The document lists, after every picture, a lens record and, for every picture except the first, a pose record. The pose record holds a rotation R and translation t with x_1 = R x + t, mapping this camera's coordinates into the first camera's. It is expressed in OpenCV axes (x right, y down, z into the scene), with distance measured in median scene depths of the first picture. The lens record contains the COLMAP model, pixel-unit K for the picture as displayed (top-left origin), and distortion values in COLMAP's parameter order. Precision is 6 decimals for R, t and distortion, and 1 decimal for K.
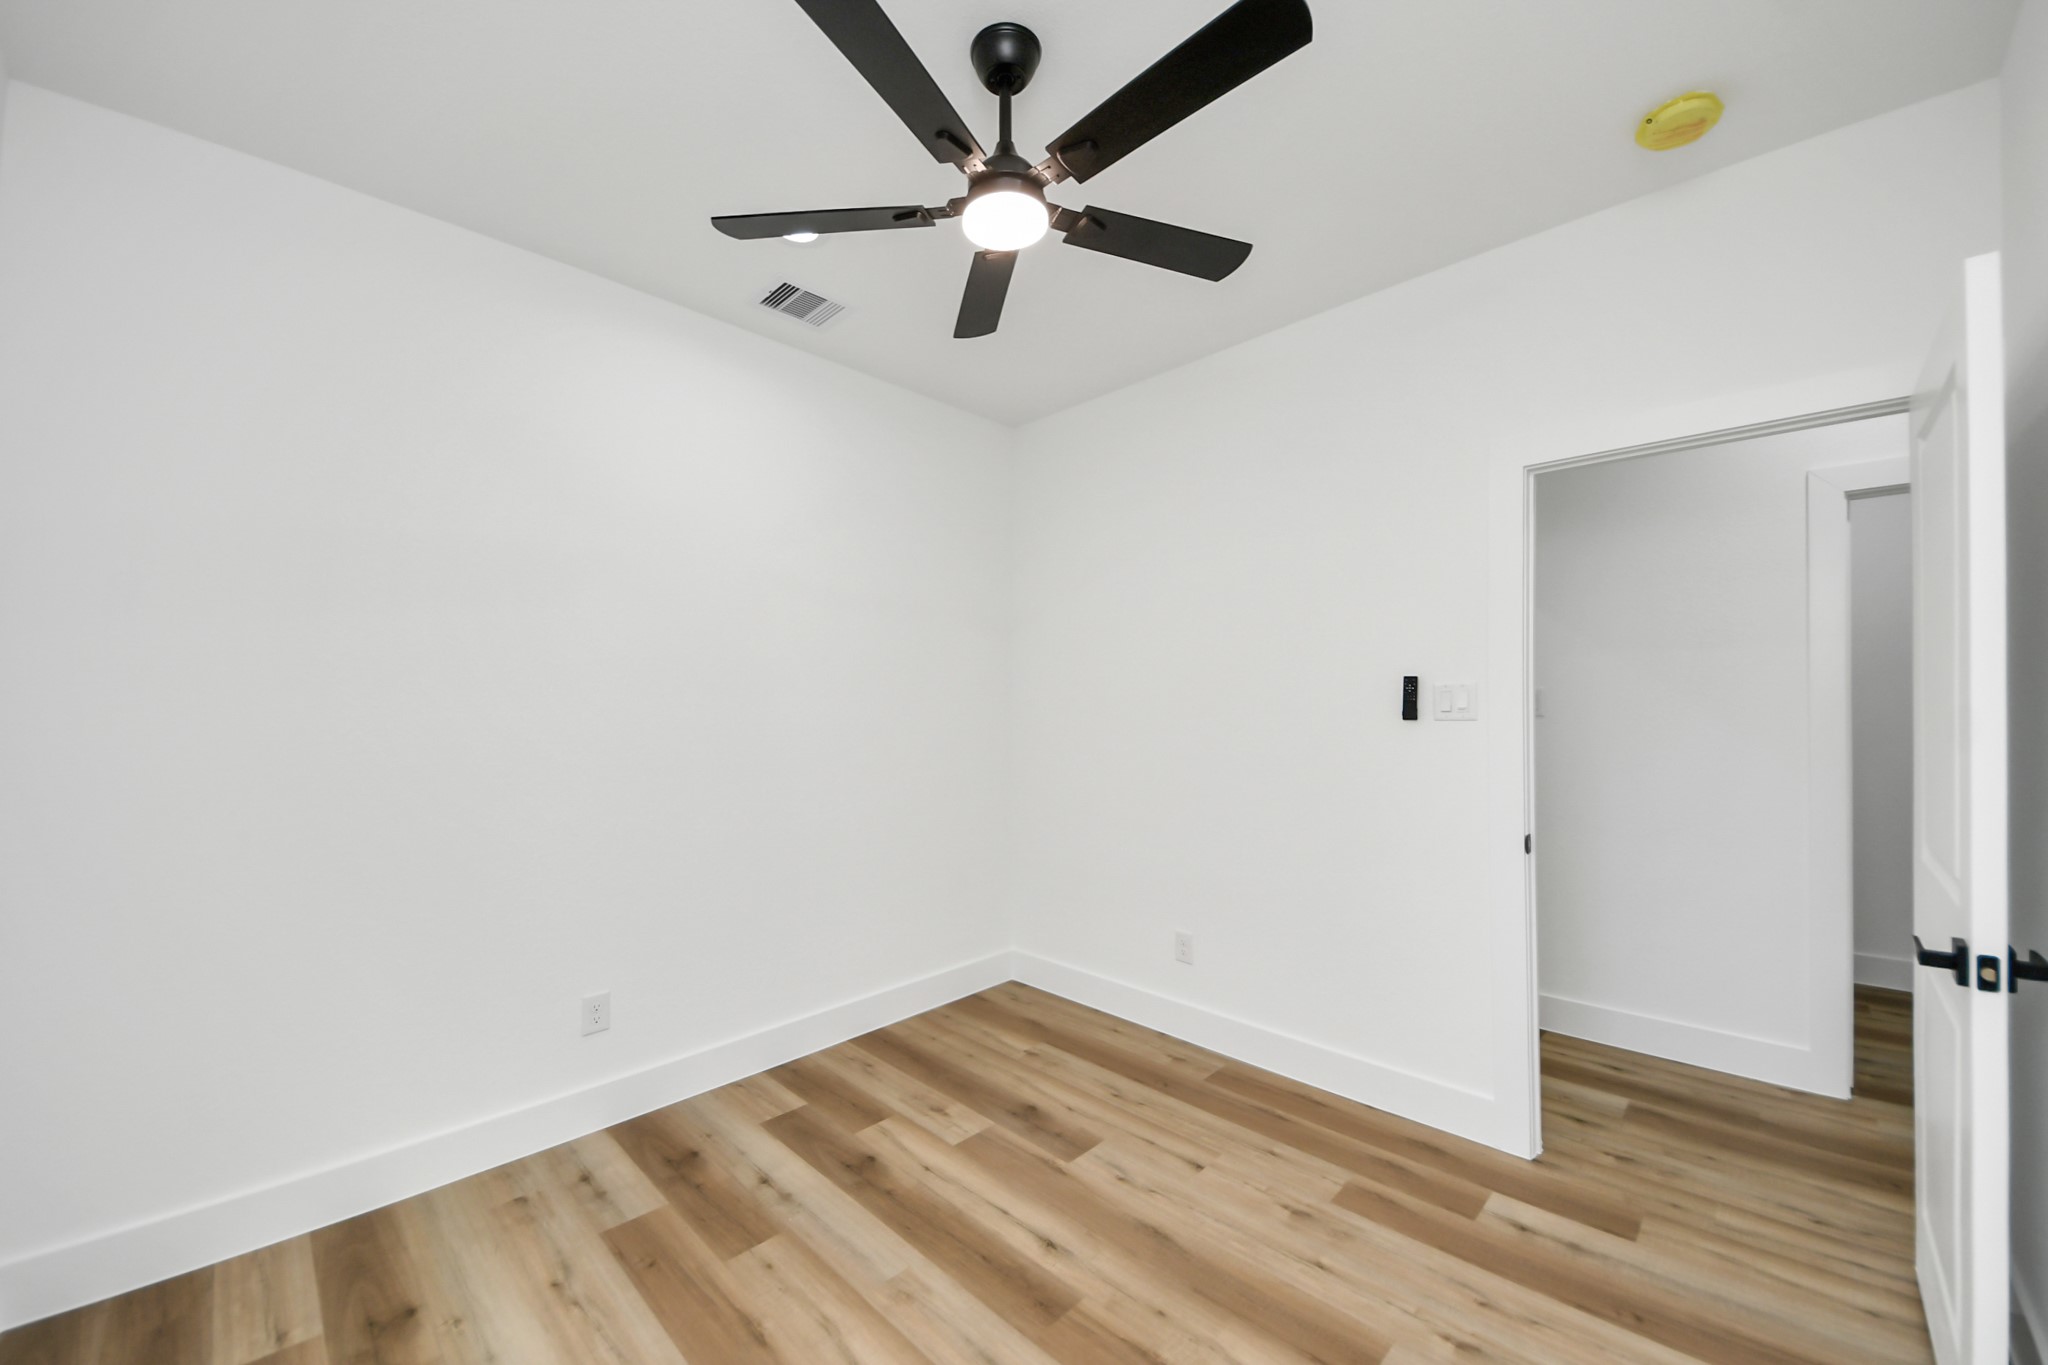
lens RADIAL K [[761.6, 0, 1028.0], [0, 761.6, 669.7], [0, 0, 1]] dist [-0.018742, -0.001124]
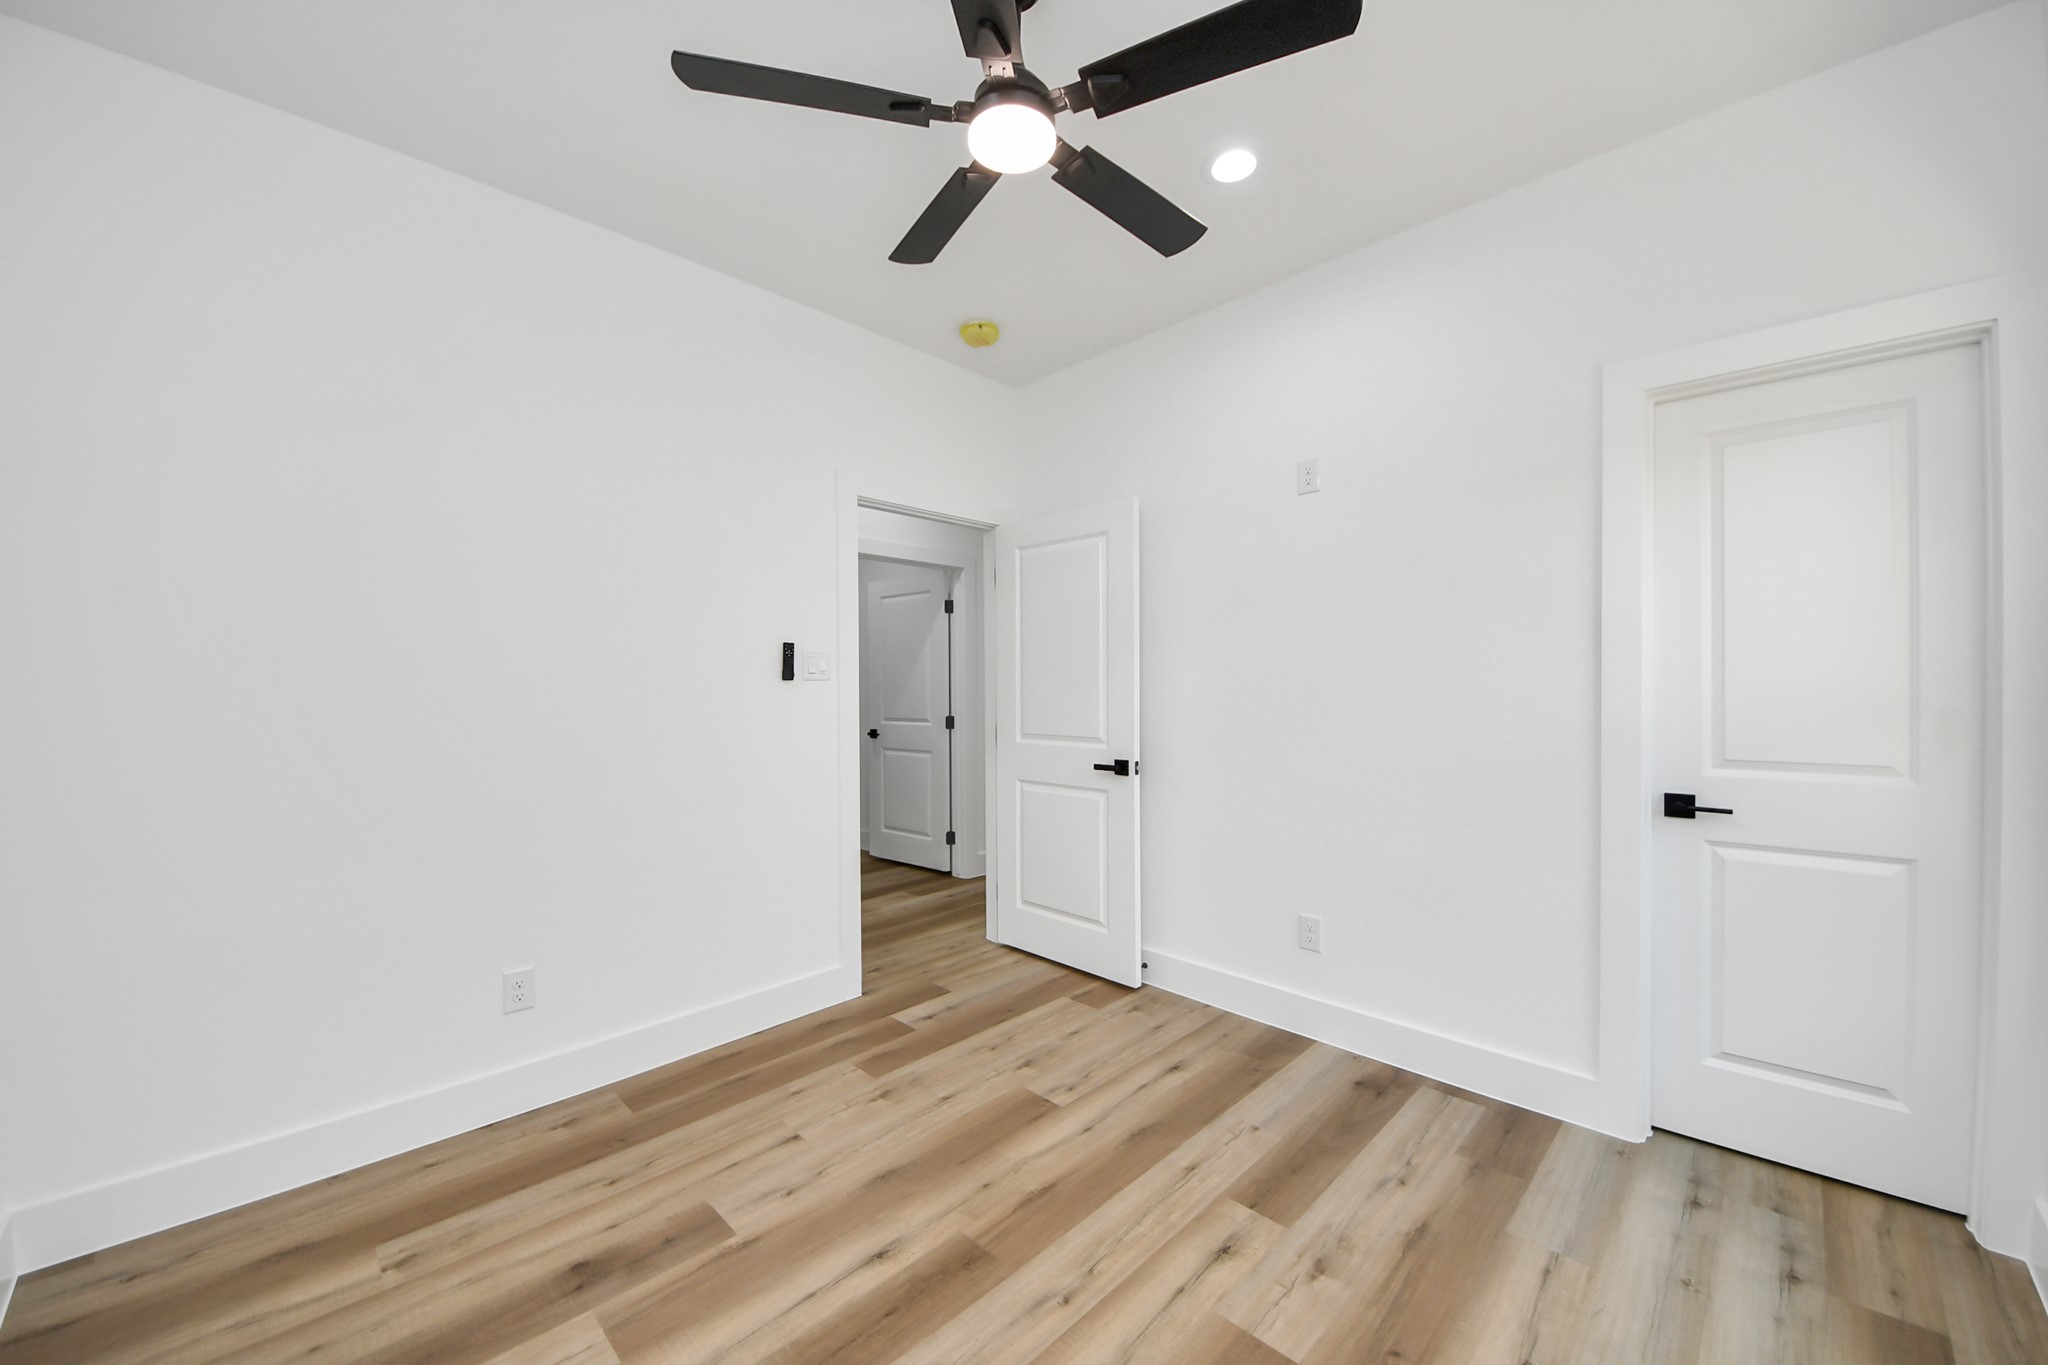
lens RADIAL K [[732.2, 0, 1026.7], [0, 732.2, 665.8], [0, 0, 1]] dist [0.010844, -0.008859]
pose [[0.043993, 0.020520, 0.998821, -0.709150], [-0.032770, 0.999281, -0.019086, 0.062038], [-0.998494, -0.031892, 0.044634, 0.675908]]
